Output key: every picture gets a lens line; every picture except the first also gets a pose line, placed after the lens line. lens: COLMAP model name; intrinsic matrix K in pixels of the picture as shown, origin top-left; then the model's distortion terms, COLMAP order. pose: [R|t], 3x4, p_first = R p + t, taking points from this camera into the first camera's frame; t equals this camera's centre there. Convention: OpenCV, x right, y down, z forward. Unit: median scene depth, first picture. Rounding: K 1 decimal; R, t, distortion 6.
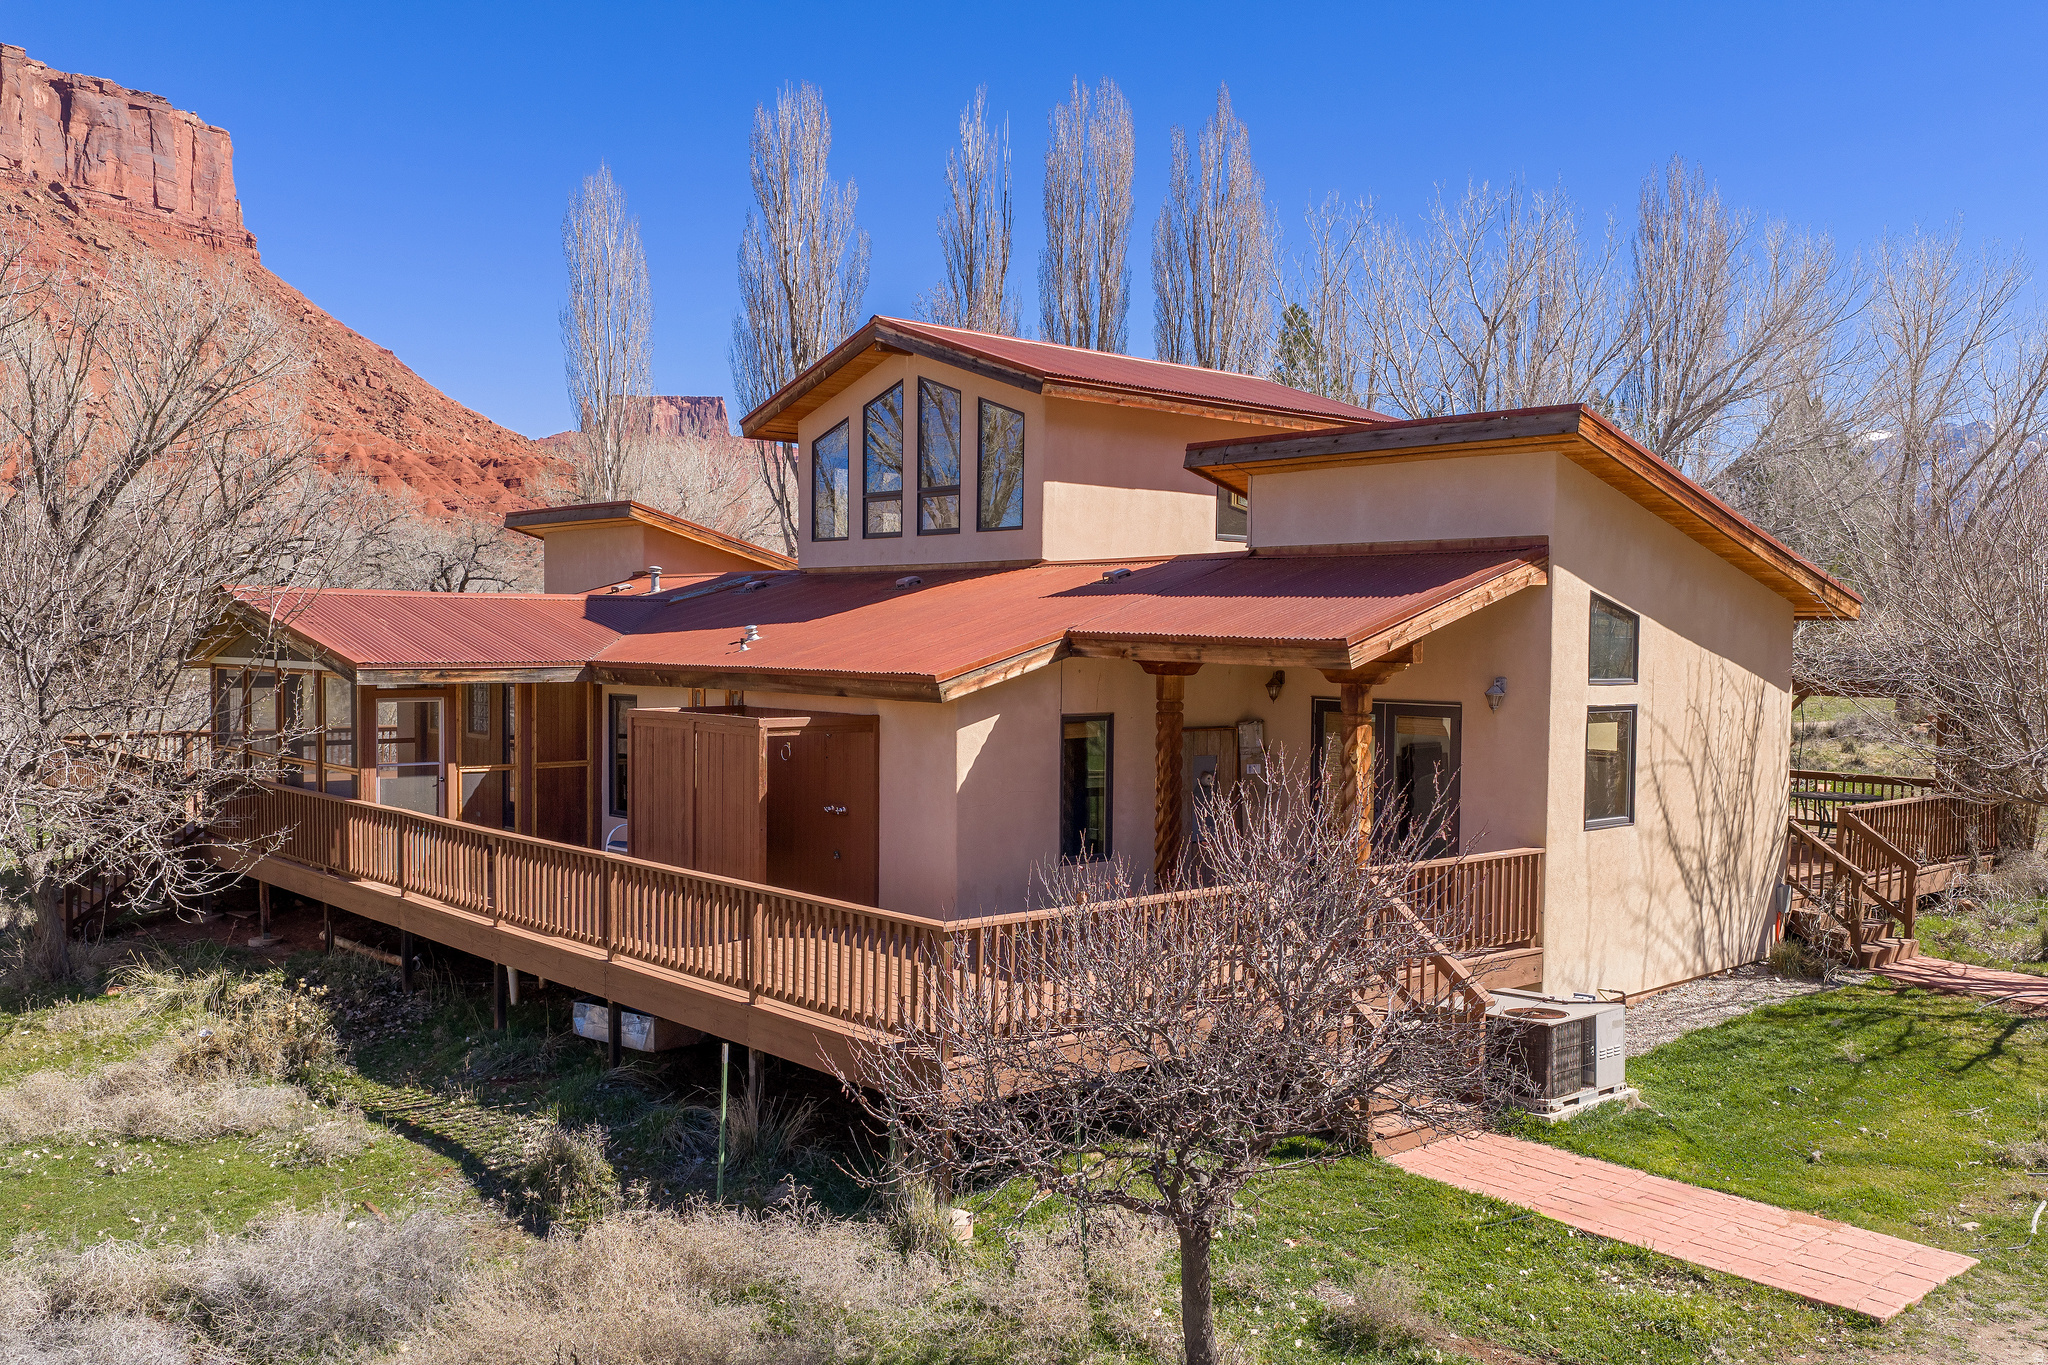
lens RADIAL K [[1742.1, 0, 1050.3], [0, 1742.1, 693.2], [0, 0, 1]] dist [-0.004810, 0.009065]
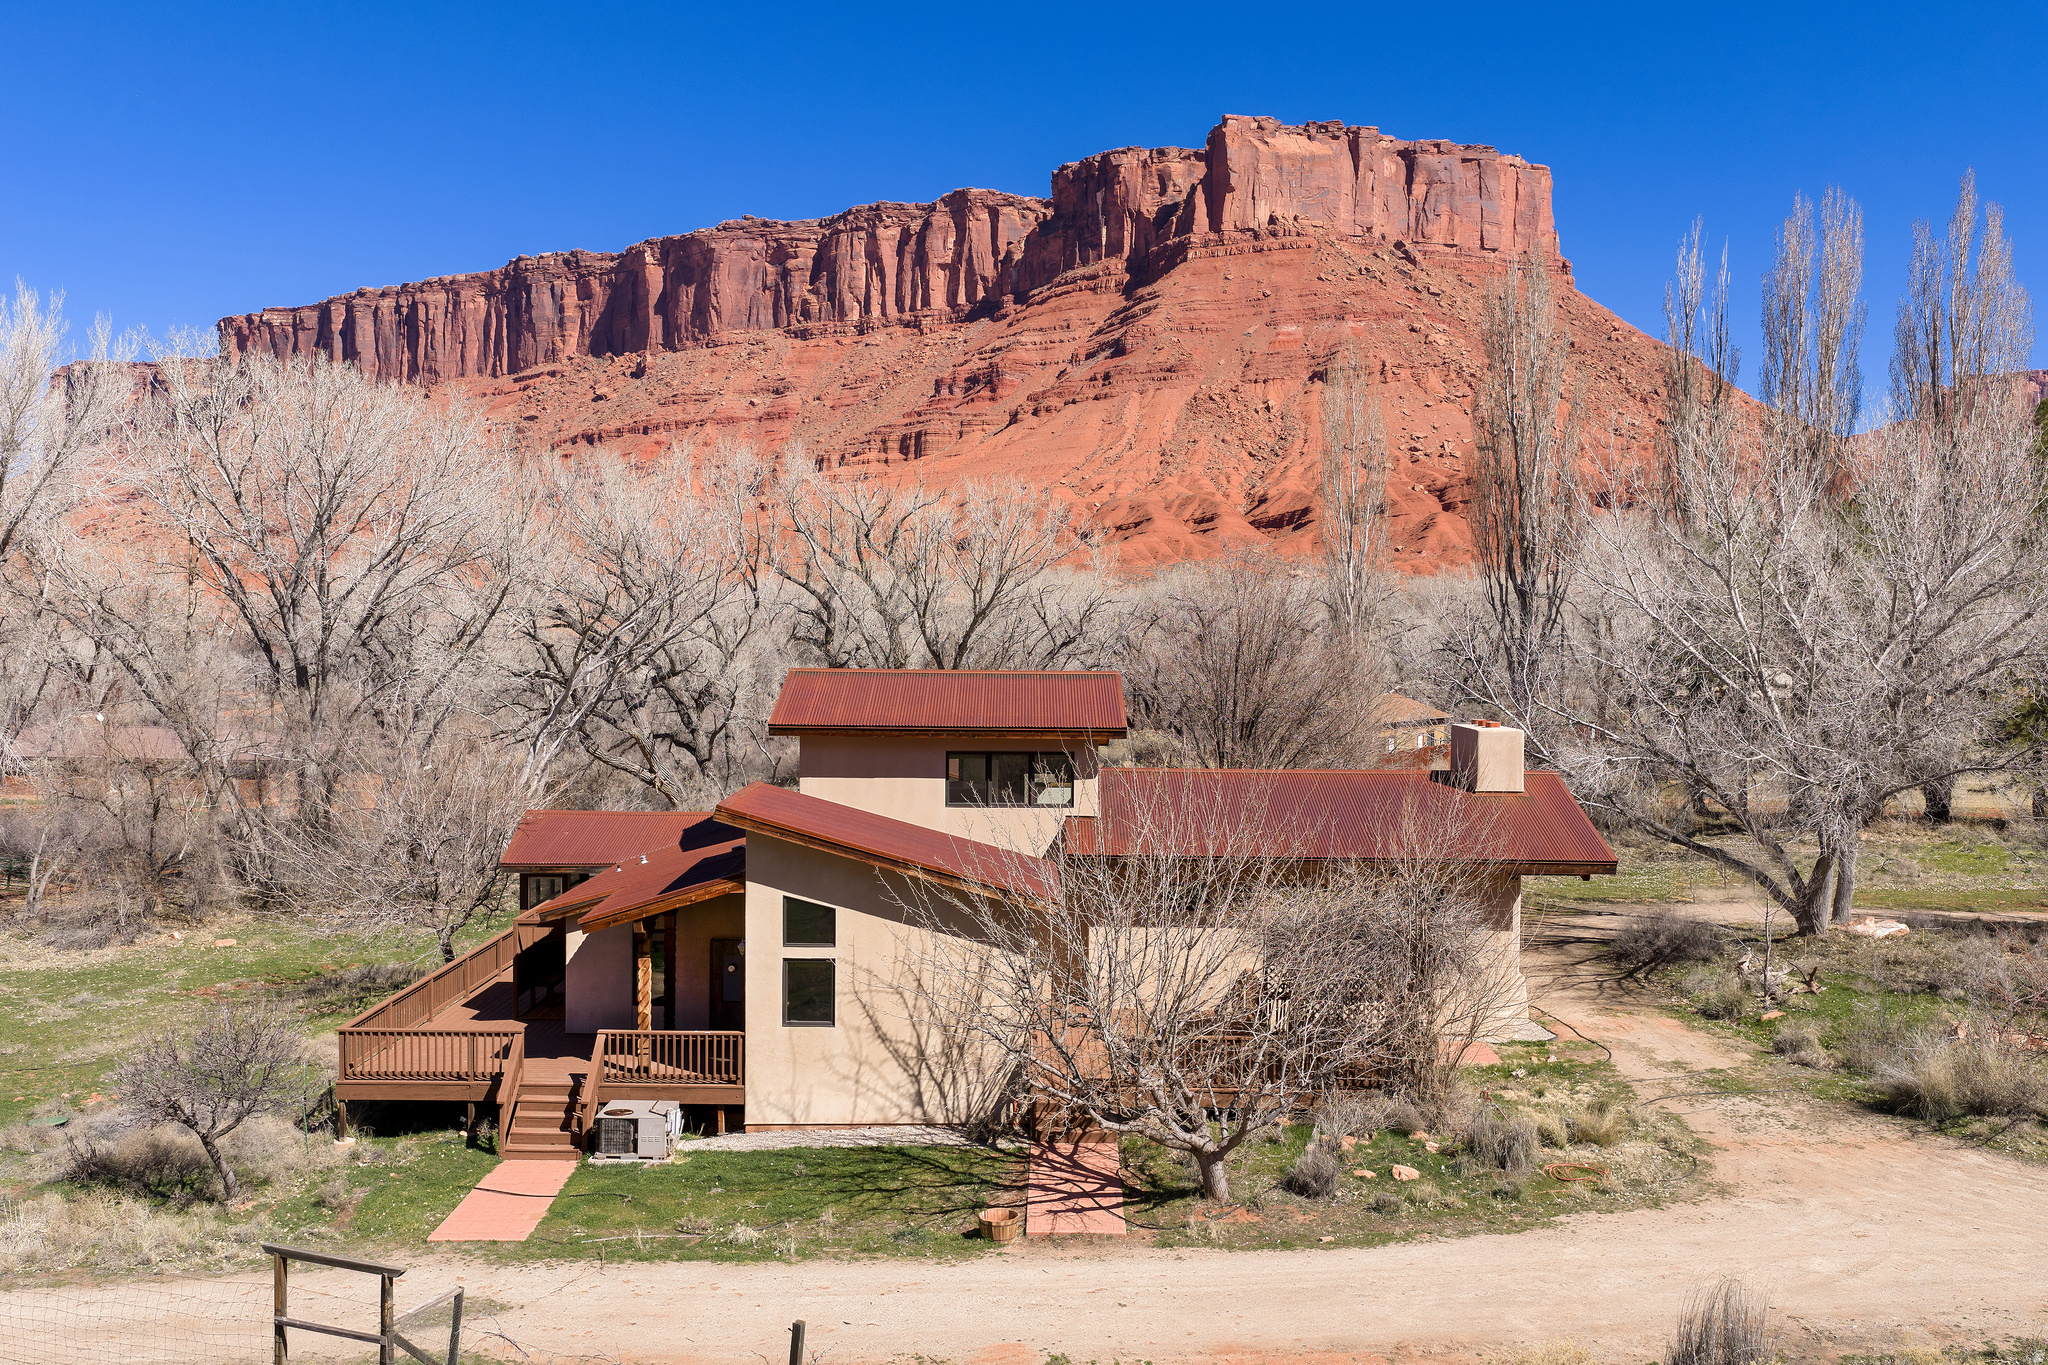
lens RADIAL K [[1758.5, 0, 1033.4], [0, 1758.5, 686.3], [0, 0, 1]] dist [0.024416, -0.045498]
pose [[0.748059, 0.017441, -0.663403, 1.478267], [-0.022930, 0.999737, 0.000427, -0.243611], [0.663236, 0.014892, 0.748262, -0.180509]]
